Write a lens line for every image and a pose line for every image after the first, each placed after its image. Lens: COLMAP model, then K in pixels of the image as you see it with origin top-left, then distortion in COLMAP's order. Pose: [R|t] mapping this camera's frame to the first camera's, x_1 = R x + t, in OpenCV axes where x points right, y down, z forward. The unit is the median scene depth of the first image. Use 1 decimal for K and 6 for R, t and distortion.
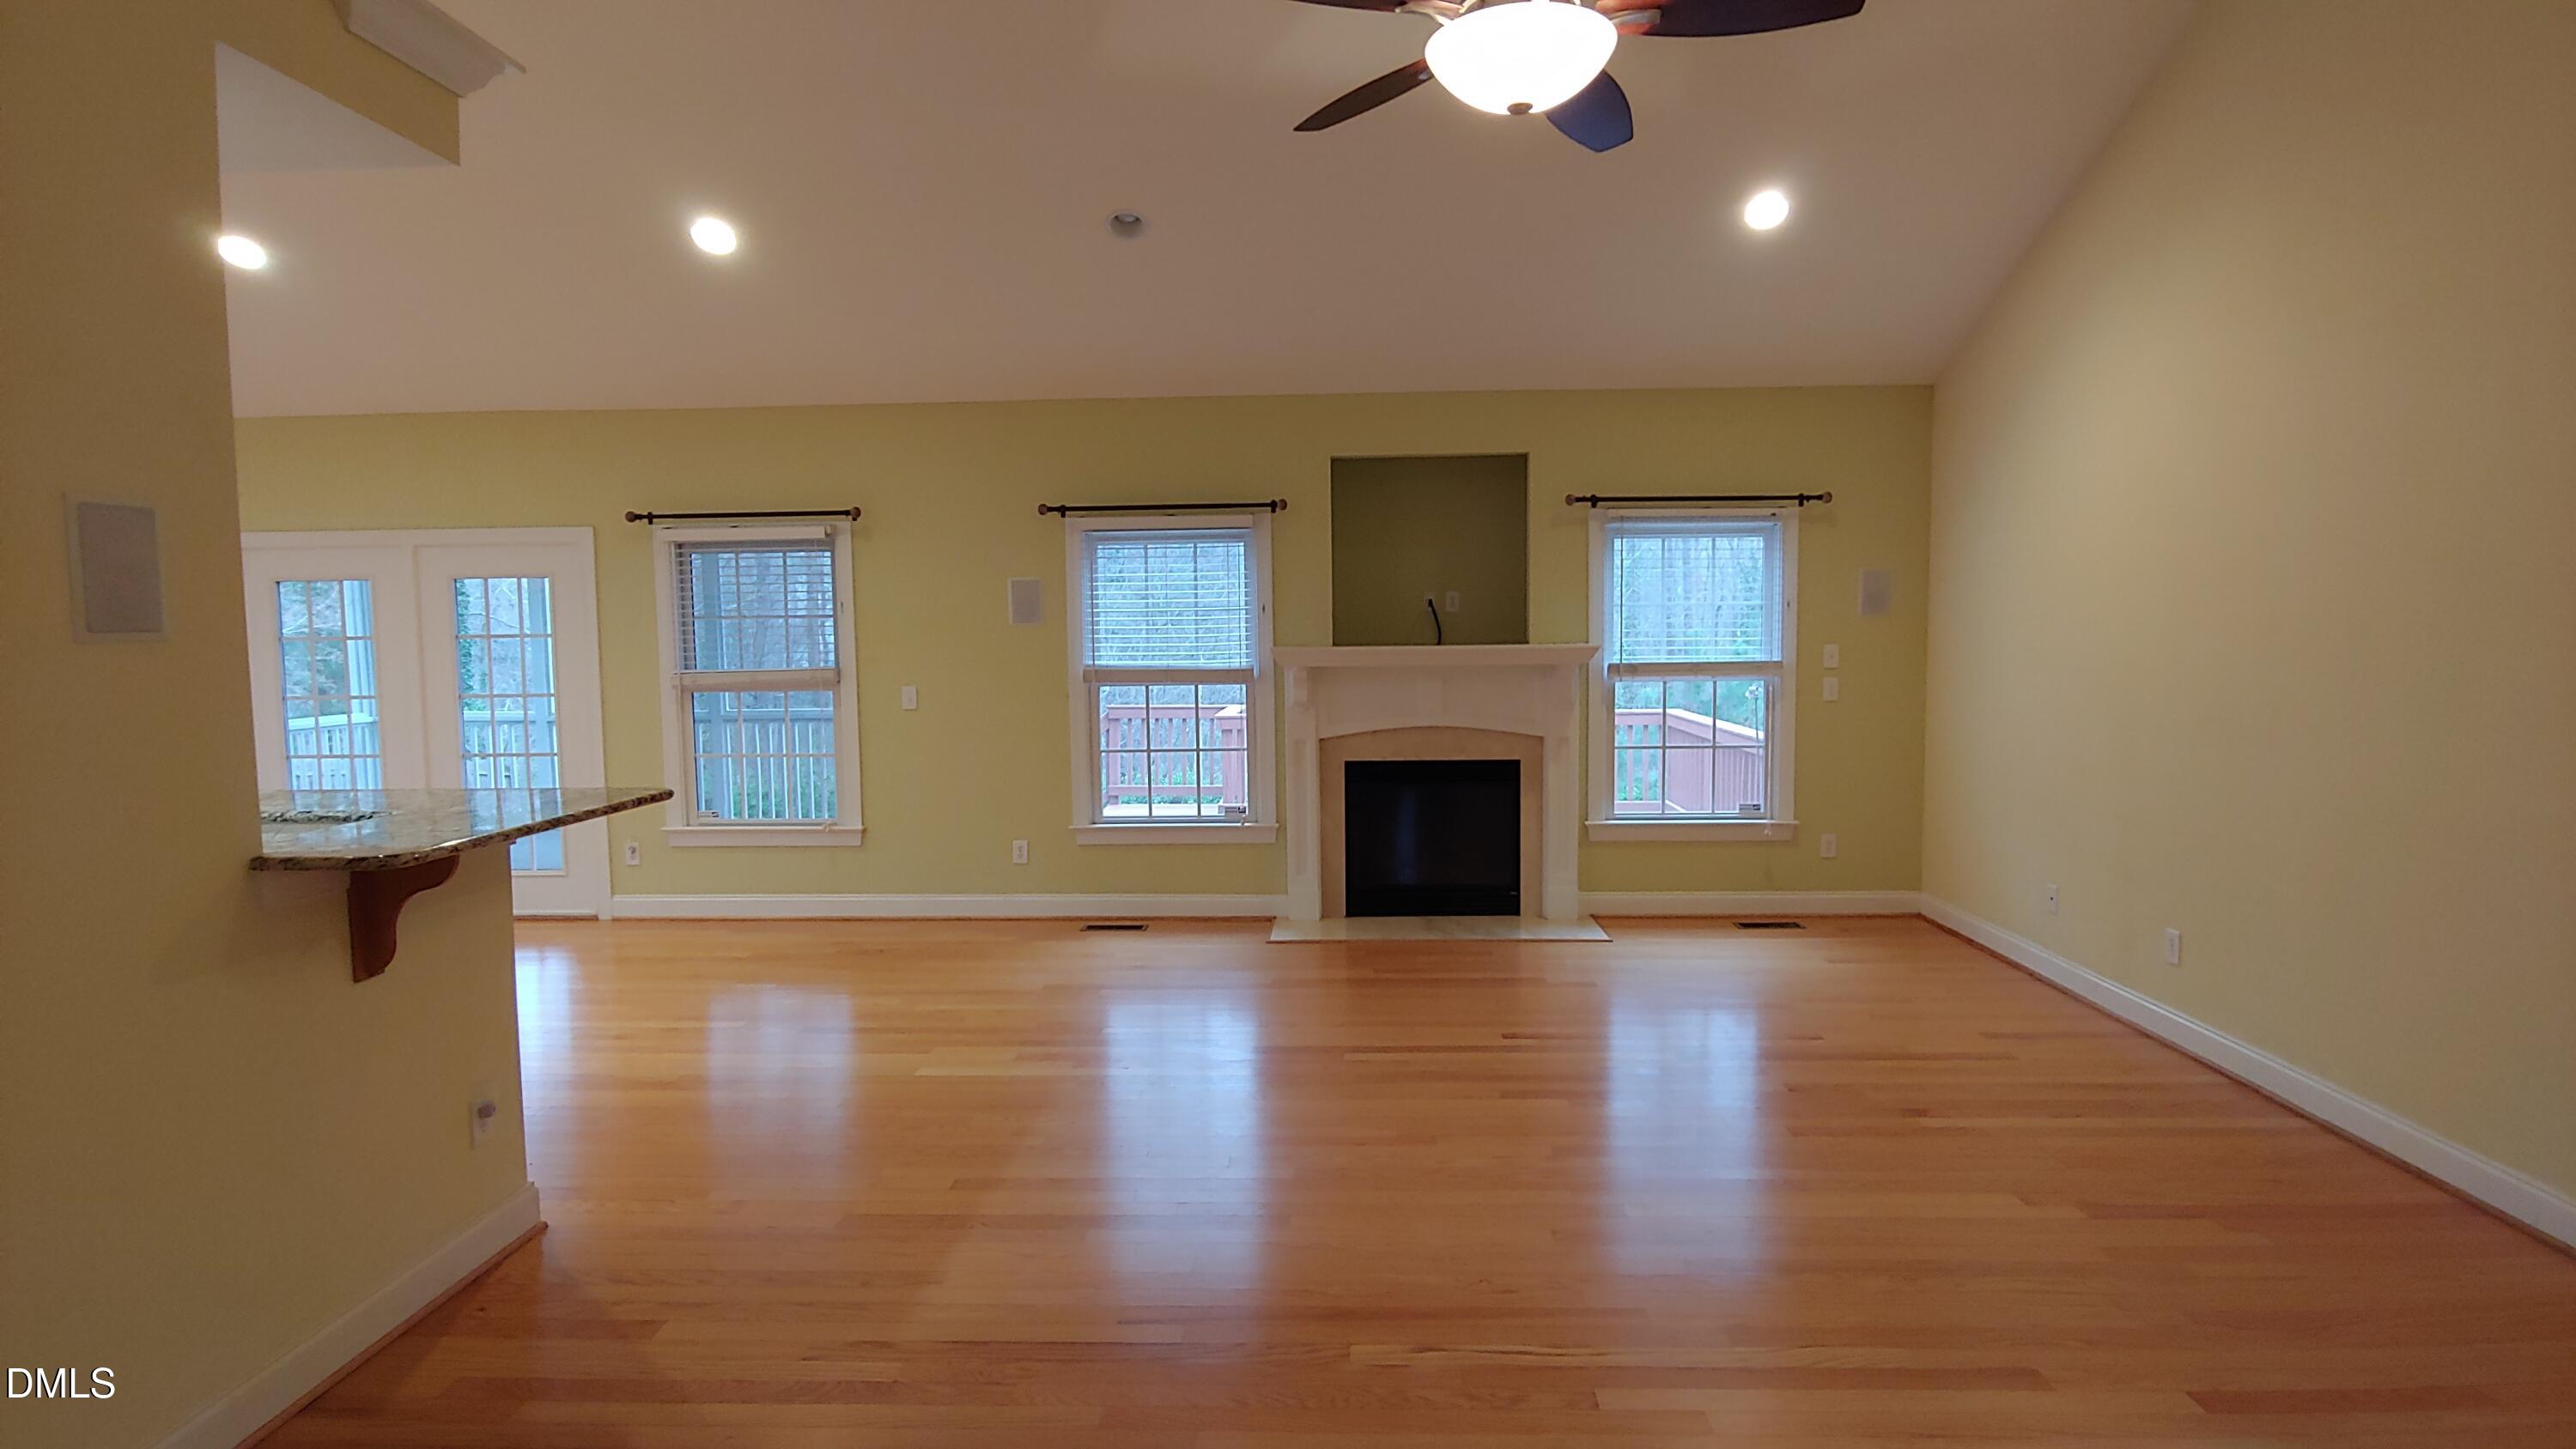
lens RADIAL K [[1296.7, 0, 1300.4], [0, 1296.7, 725.6], [0, 0, 1]] dist [-0.013068, -0.000581]
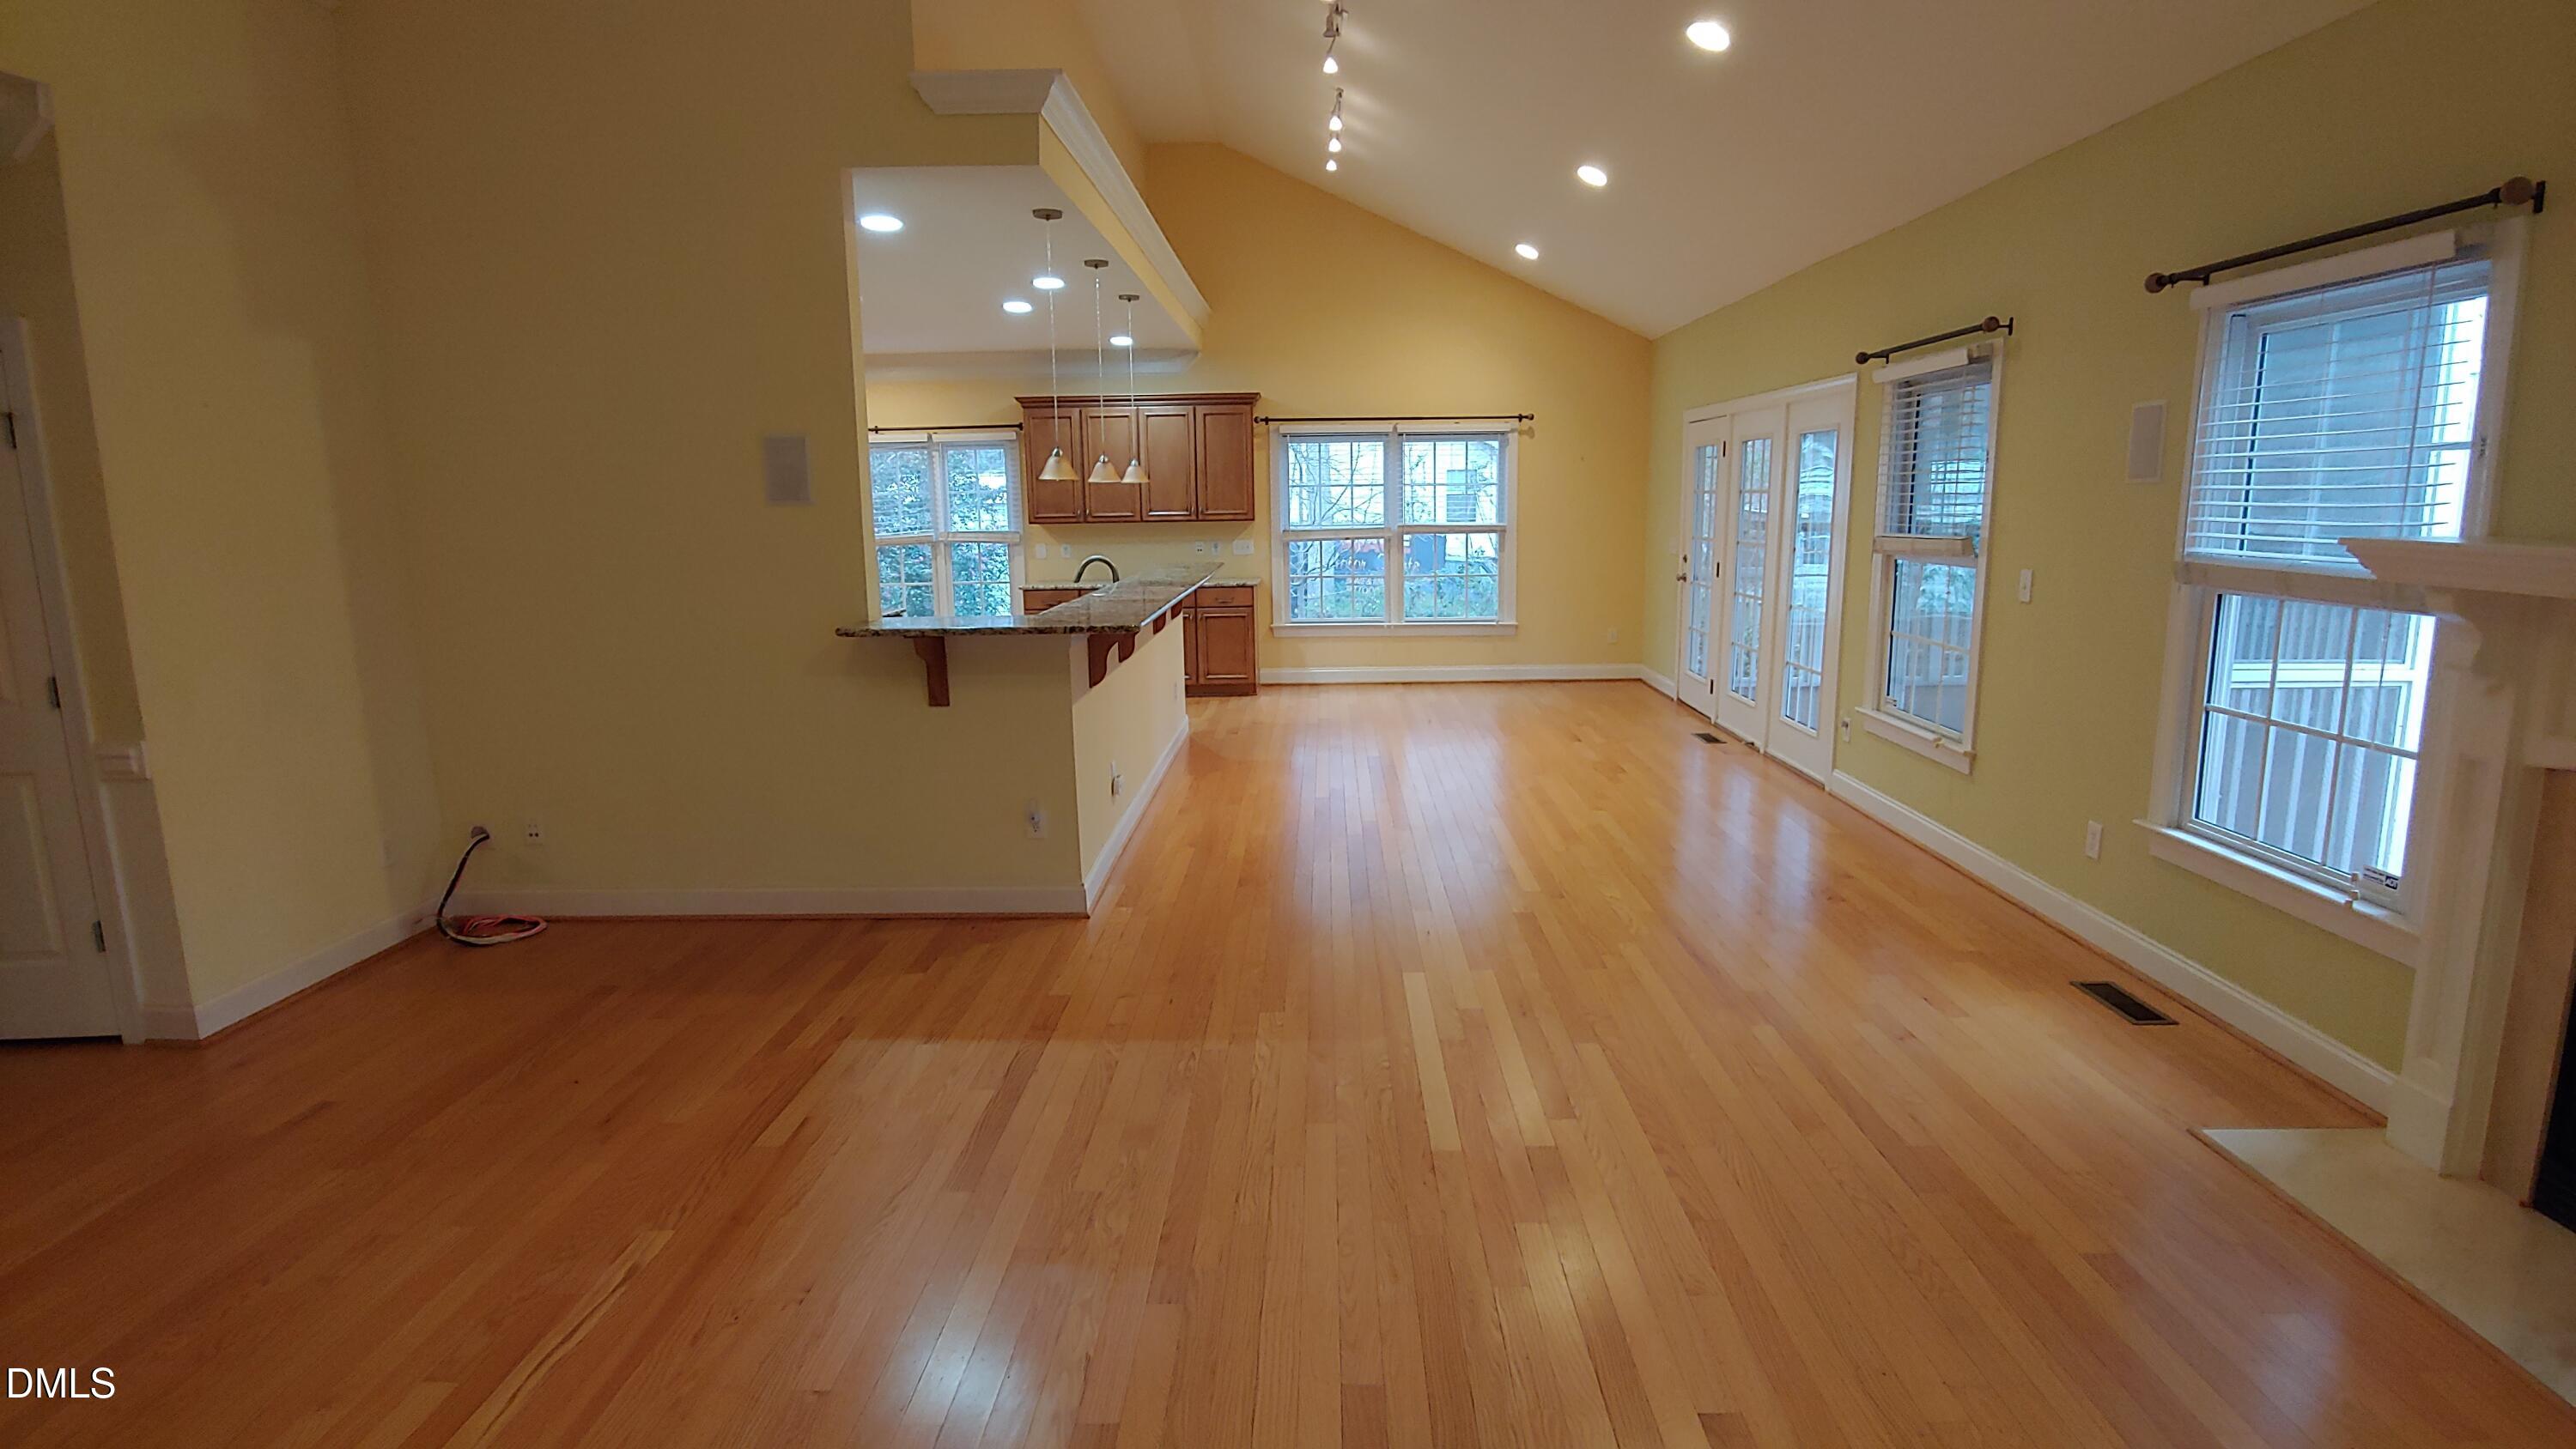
lens RADIAL K [[1296.7, 0, 1300.4], [0, 1296.7, 725.6], [0, 0, 1]] dist [-0.013068, -0.000581]
pose [[0.012578, 0.191588, -0.981395, 0.576812], [-0.063106, 0.979668, 0.190442, -0.080221], [0.997928, 0.059536, 0.024413, 0.862443]]
